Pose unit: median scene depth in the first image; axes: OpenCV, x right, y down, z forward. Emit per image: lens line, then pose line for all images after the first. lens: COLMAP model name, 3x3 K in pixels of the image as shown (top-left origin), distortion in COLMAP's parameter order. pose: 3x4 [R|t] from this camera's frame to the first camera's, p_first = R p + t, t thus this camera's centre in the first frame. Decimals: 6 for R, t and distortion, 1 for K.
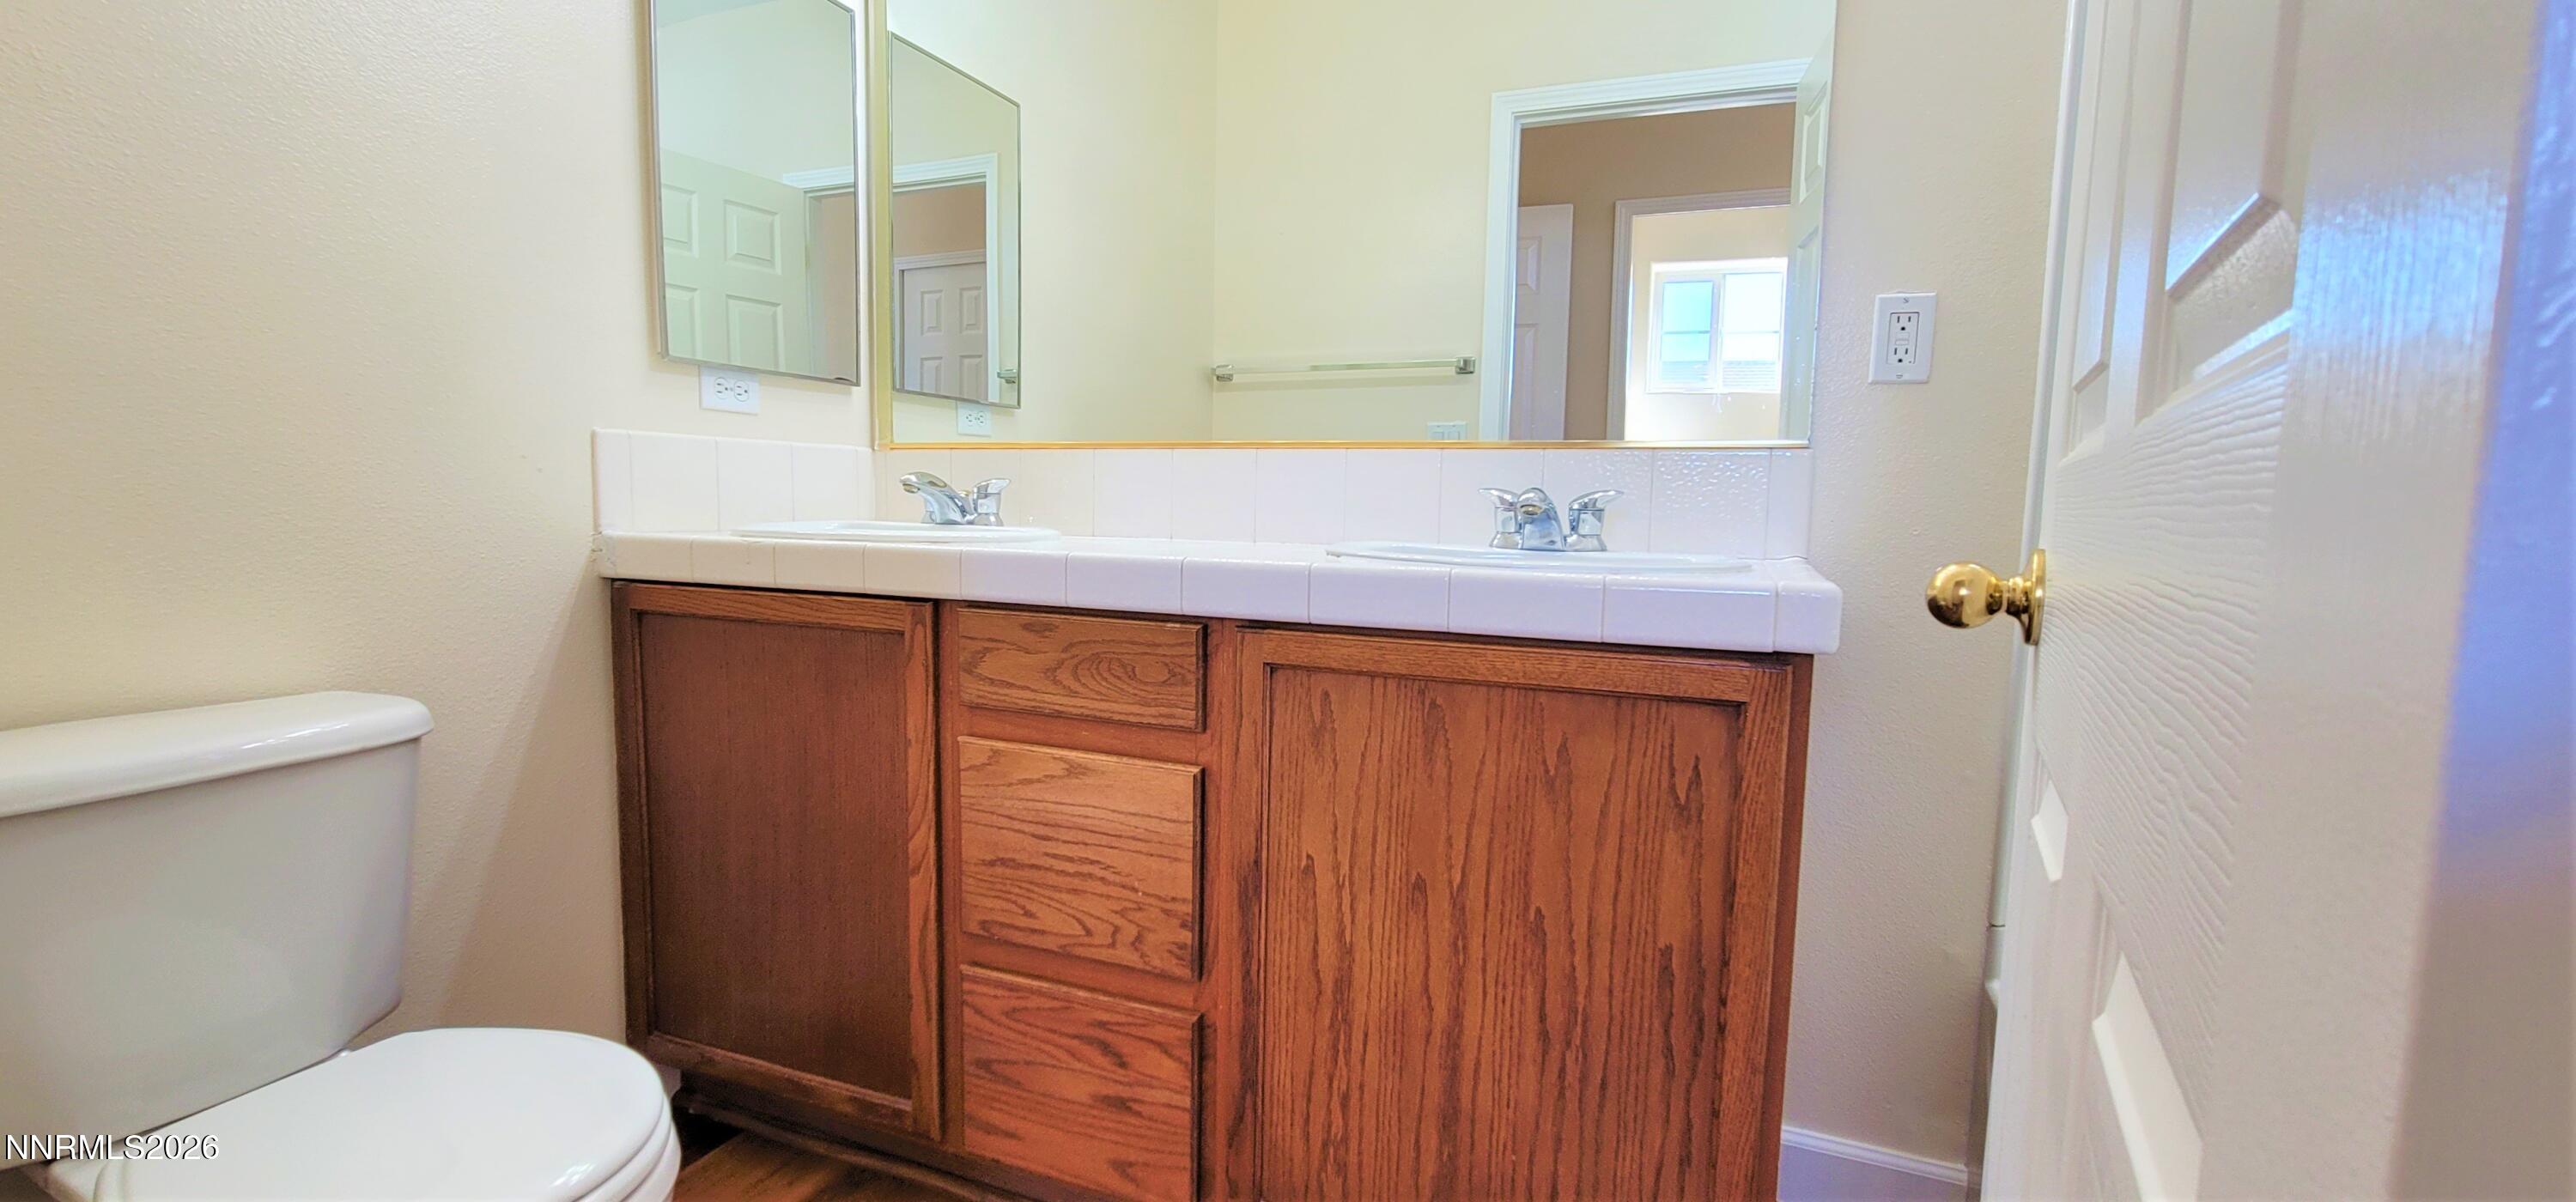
lens RADIAL K [[1058.2, 0, 1282.8], [0, 1058.2, 599.1], [0, 0, 1]] dist [-0.006951, -0.000107]
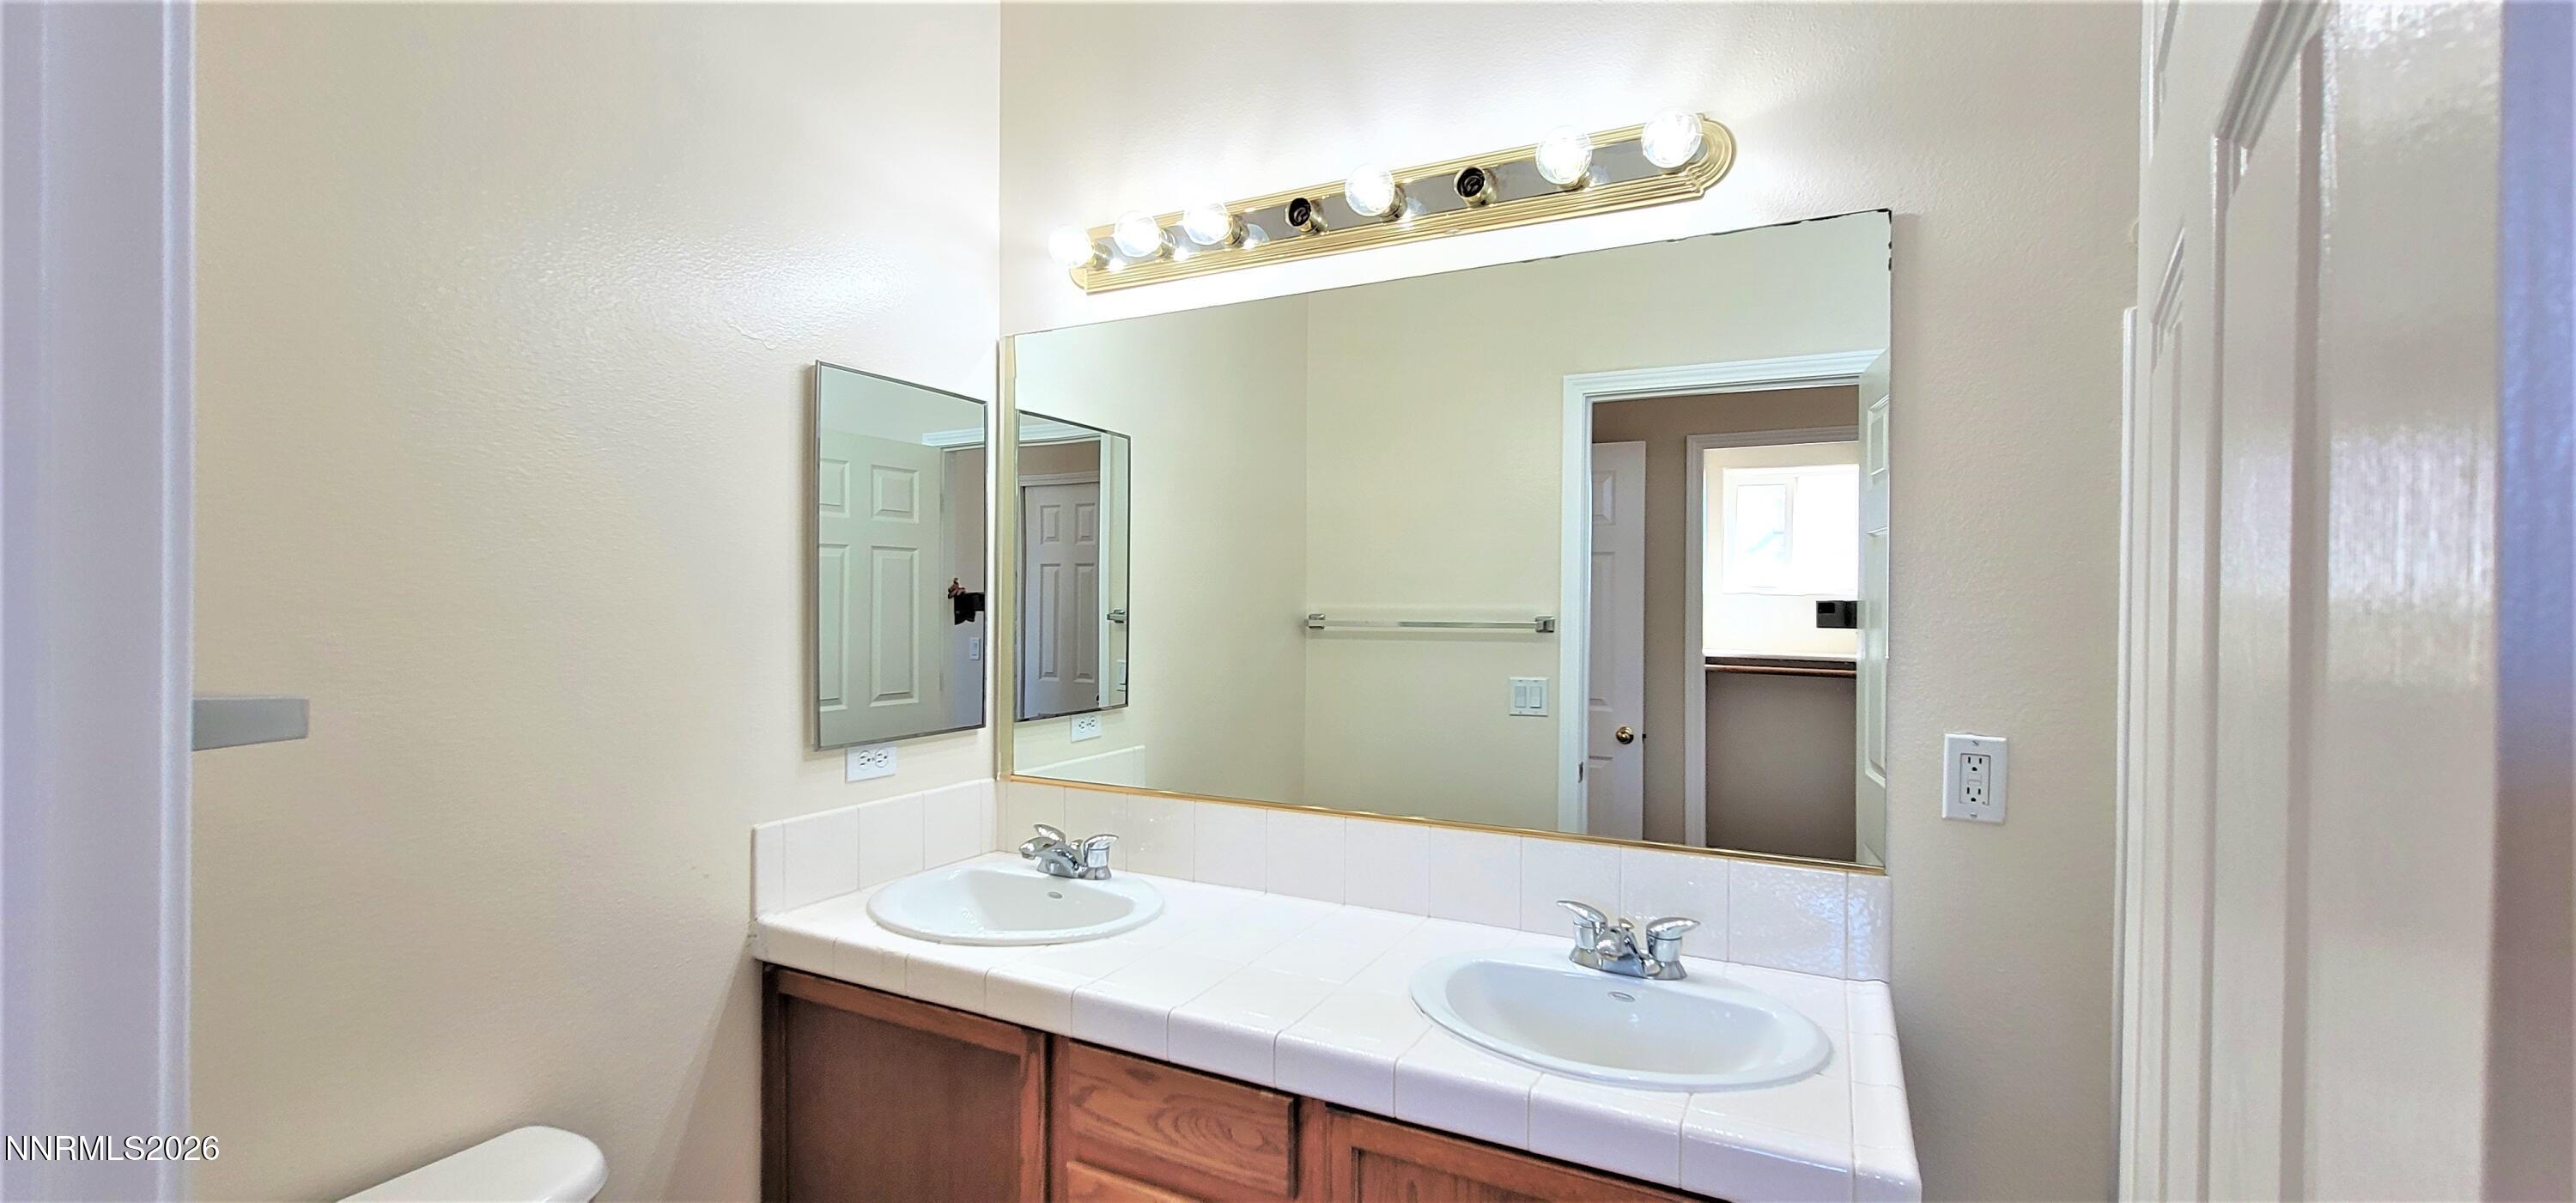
lens RADIAL K [[1008.1, 0, 1288.8], [0, 1008.1, 600.5], [0, 0, 1]] dist [-0.005760, 0.000034]
pose [[0.996365, -0.011078, -0.084459, 0.007660], [0.003448, 0.995940, -0.089950, -0.302170], [0.085112, 0.089332, 0.992359, -0.036500]]
